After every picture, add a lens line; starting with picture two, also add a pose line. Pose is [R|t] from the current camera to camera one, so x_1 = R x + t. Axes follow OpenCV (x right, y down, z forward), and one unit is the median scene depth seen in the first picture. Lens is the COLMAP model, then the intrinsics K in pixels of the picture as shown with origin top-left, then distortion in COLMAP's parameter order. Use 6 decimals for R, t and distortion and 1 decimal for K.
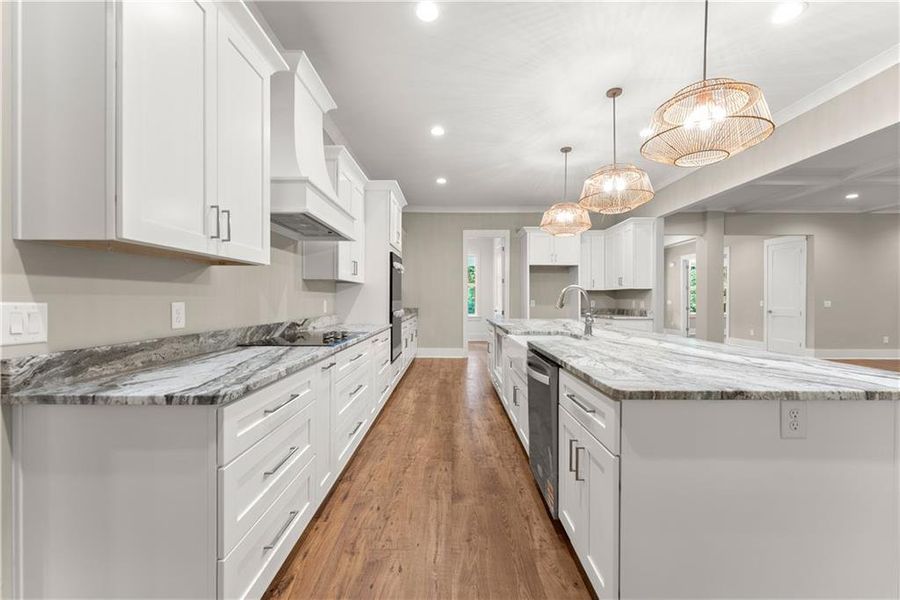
lens RADIAL K [[364.2, 0, 452.1], [0, 364.2, 295.9], [0, 0, 1]] dist [0.000283, -0.001312]
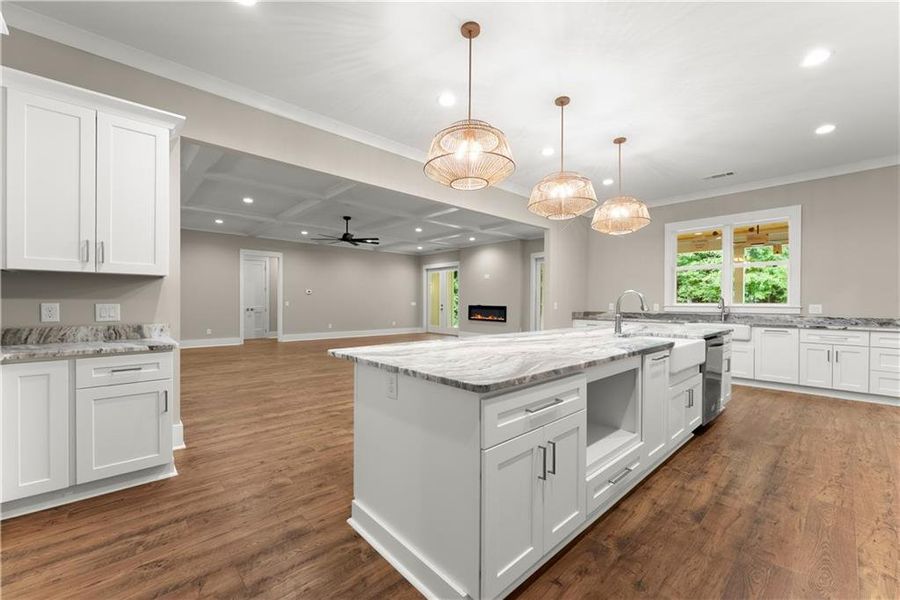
lens RADIAL K [[364.2, 0, 449.1], [0, 364.2, 304.1], [0, 0, 1]] dist [0.000283, -0.001312]
pose [[-0.674202, -0.012230, 0.738446, -0.117387], [-0.012822, 0.999906, 0.004854, 0.015673], [-0.738436, -0.006195, -0.674296, 2.172871]]
